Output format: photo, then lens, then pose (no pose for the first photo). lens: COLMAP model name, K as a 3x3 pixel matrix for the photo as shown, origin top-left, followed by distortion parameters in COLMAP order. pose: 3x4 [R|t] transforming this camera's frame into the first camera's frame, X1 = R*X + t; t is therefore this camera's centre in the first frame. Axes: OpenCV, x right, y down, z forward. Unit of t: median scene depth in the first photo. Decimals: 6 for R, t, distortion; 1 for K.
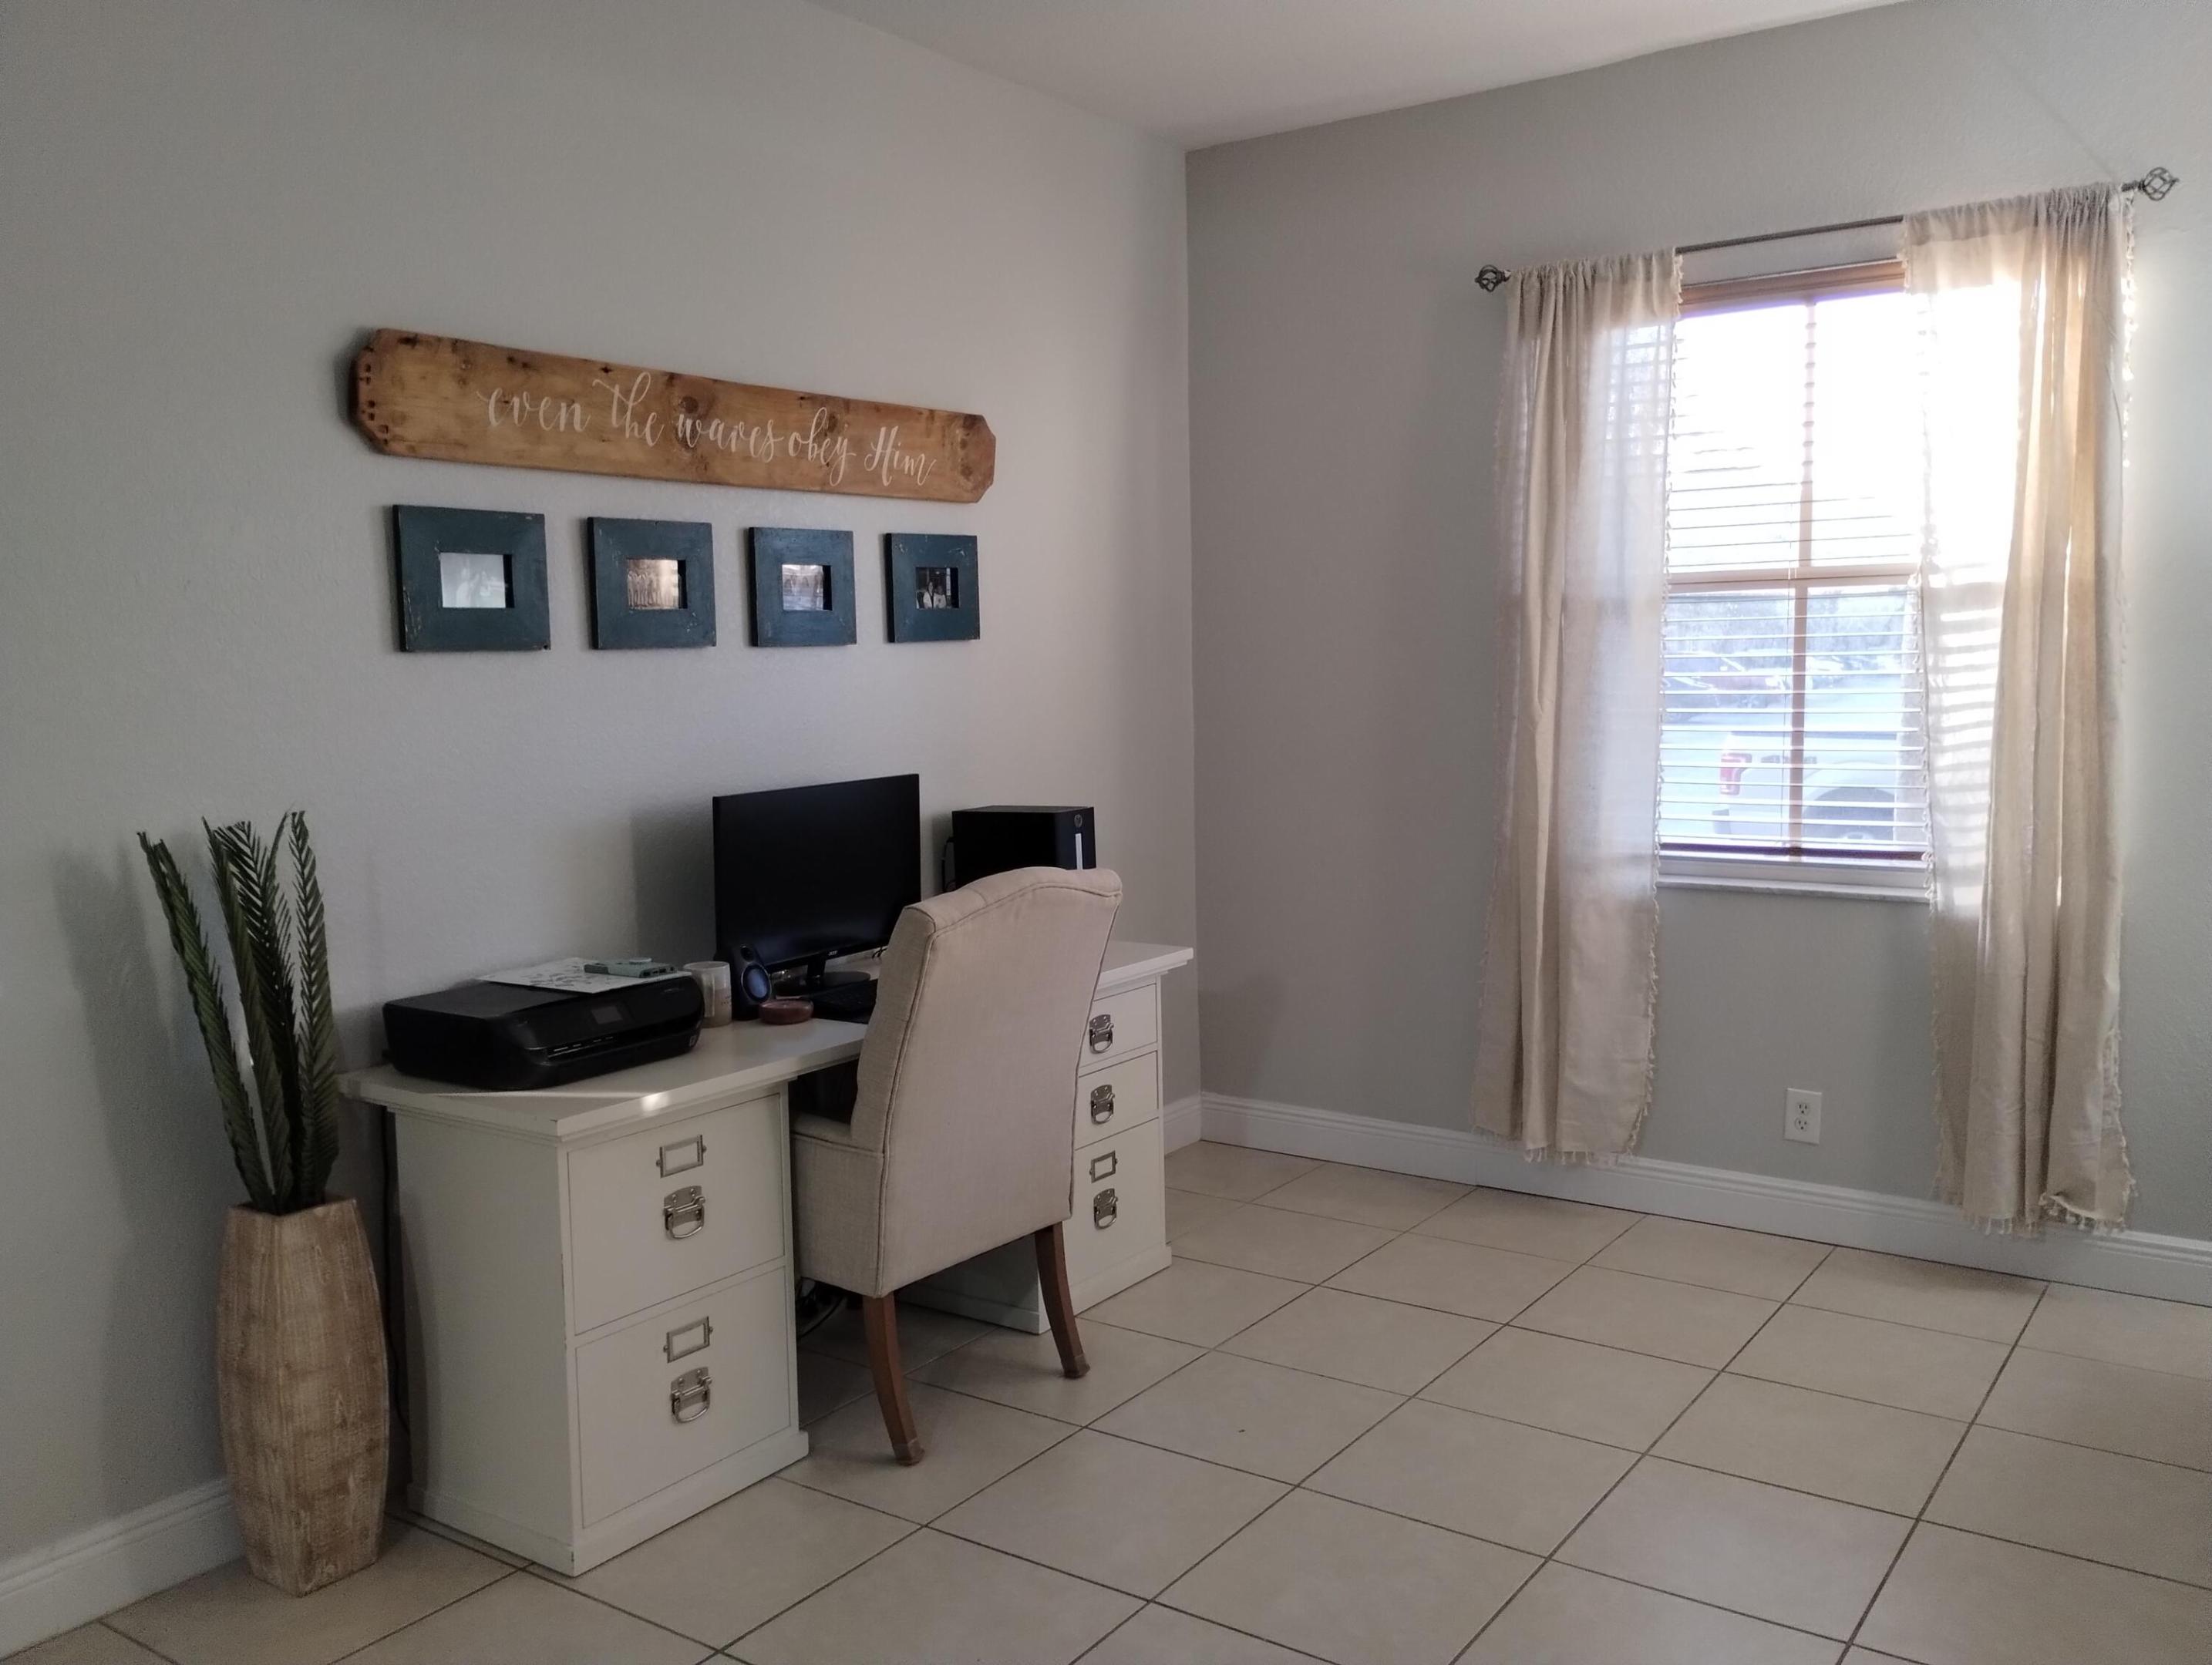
lens RADIAL K [[1777.3, 0, 1106.0], [0, 1777.3, 832.5], [0, 0, 1]] dist [0.003568, -0.005815]
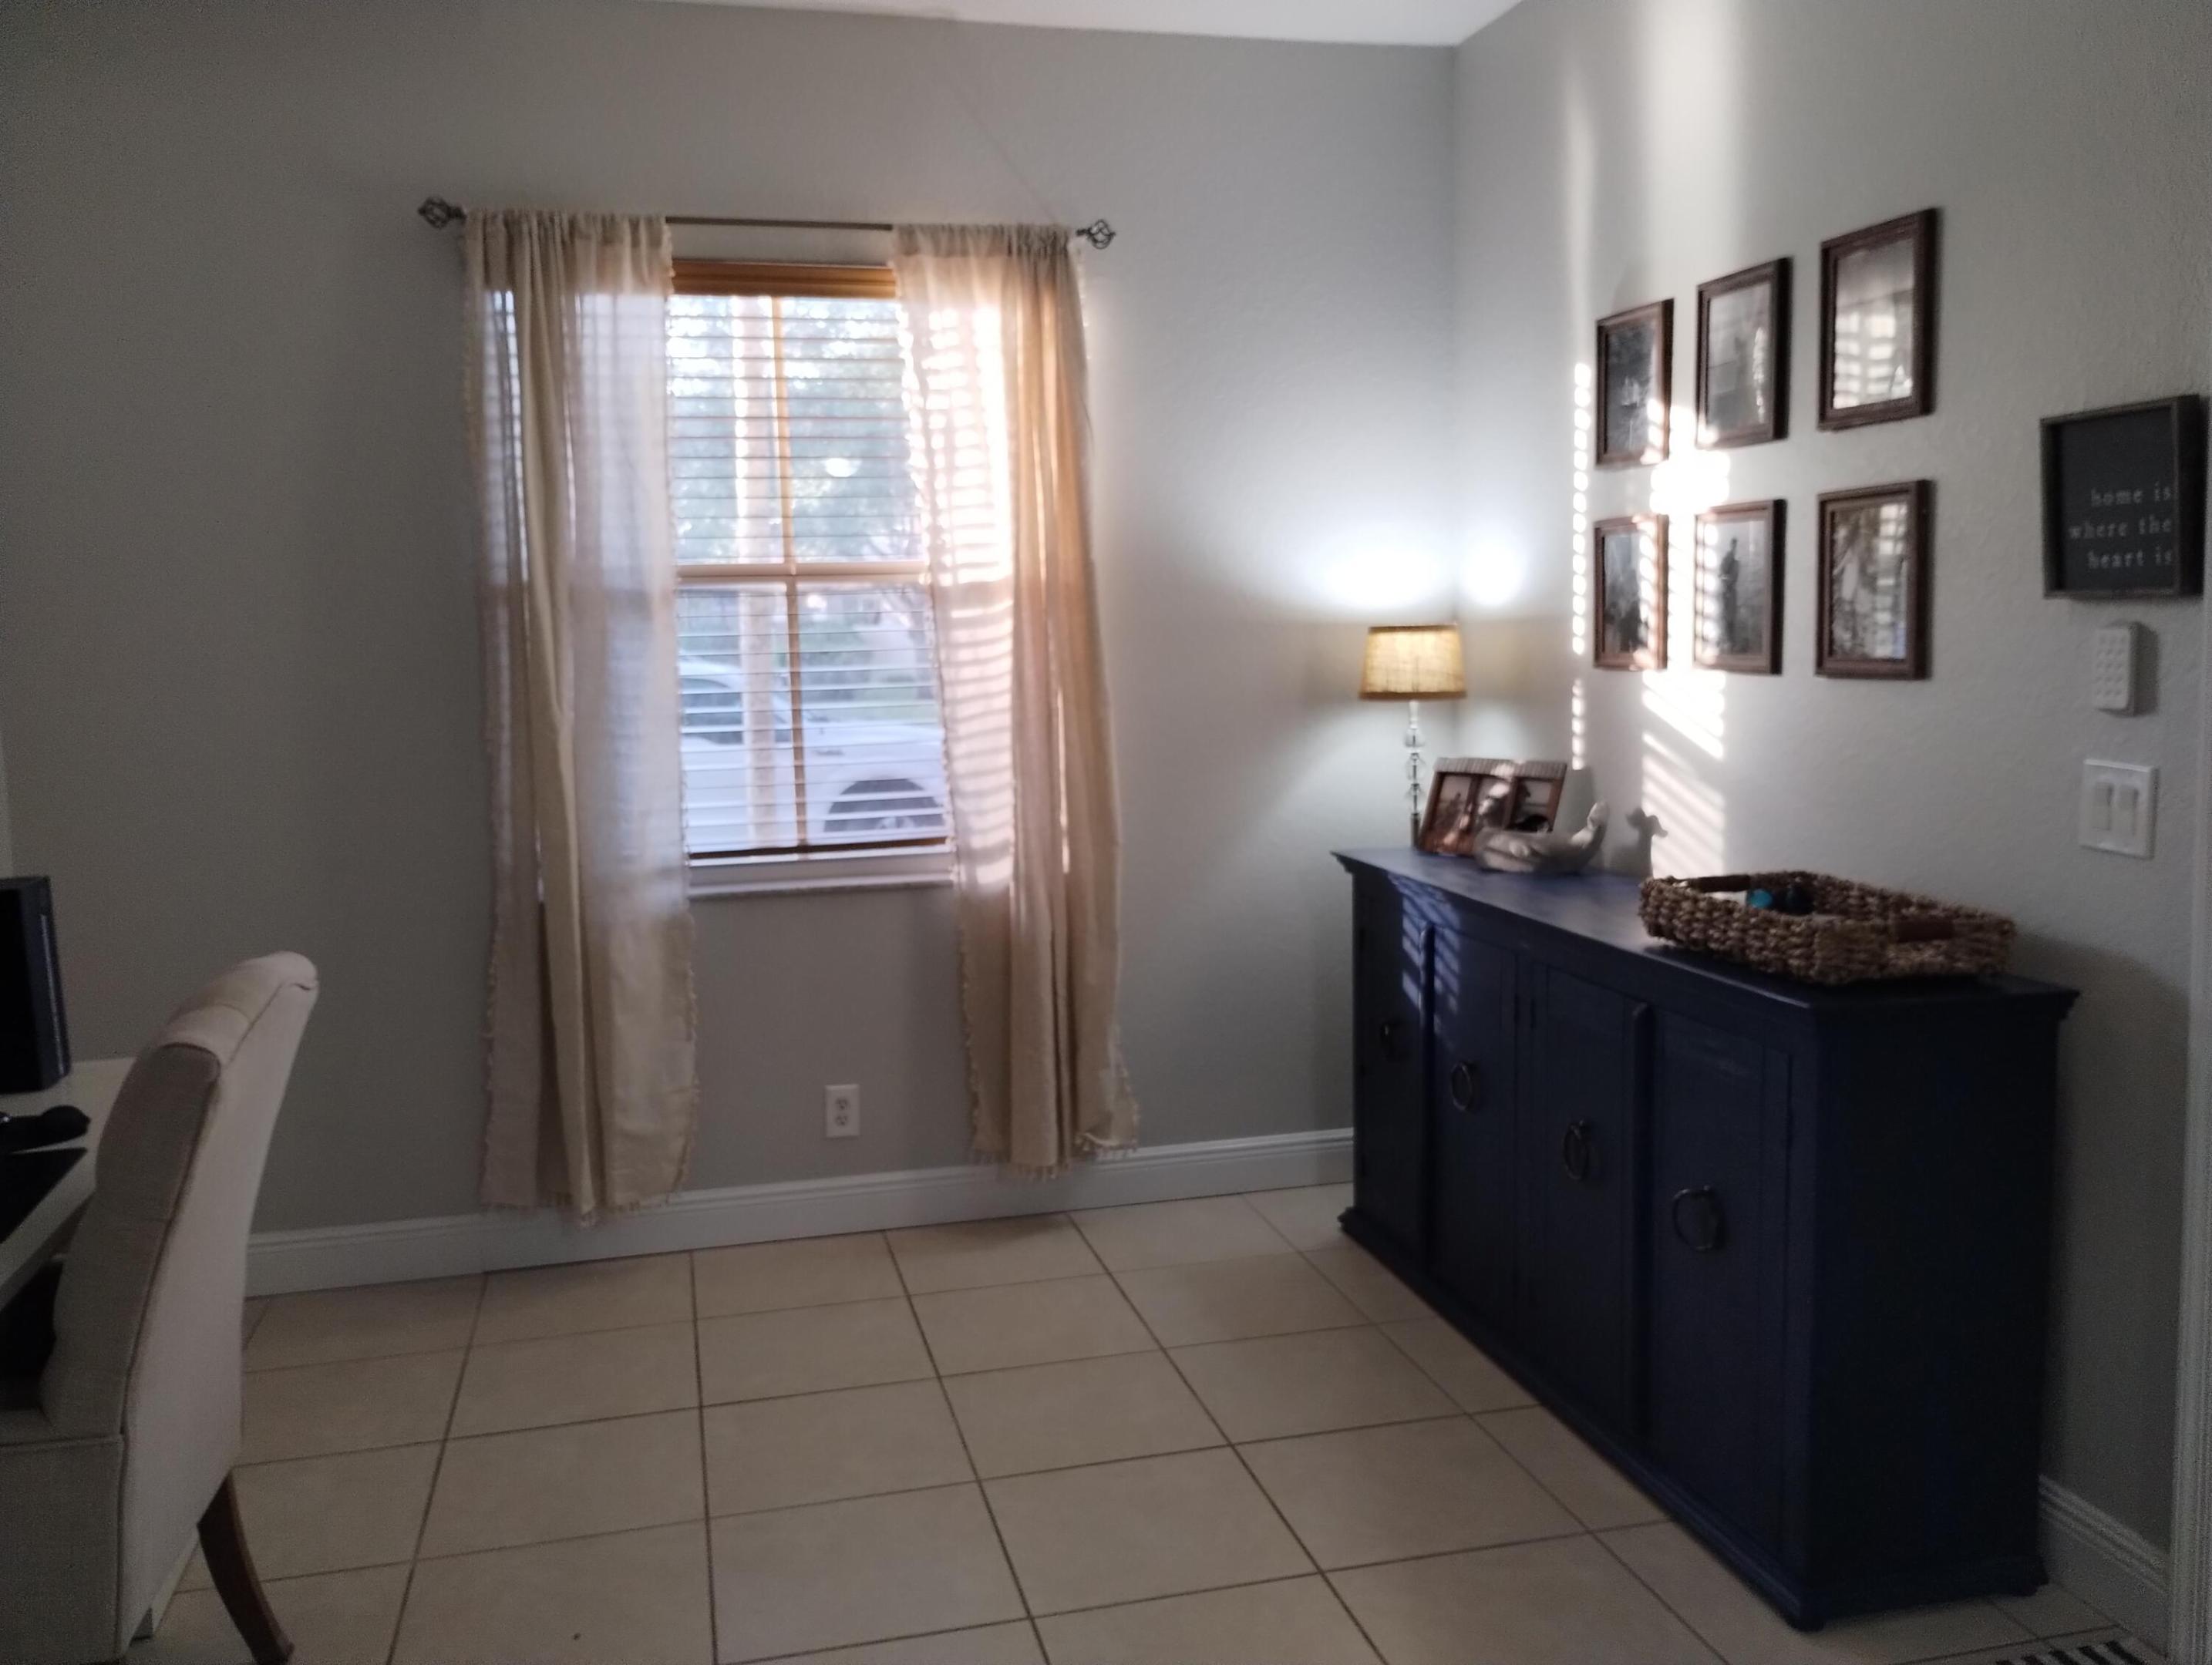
lens RADIAL K [[1828.9, 0, 1085.5], [0, 1828.9, 822.0], [0, 0, 1]] dist [0.031855, -0.003167]
pose [[0.653833, -0.078479, 0.752558, -0.292714], [0.088138, 0.995735, 0.027262, -0.019476], [-0.751488, 0.048504, 0.657962, 0.219678]]
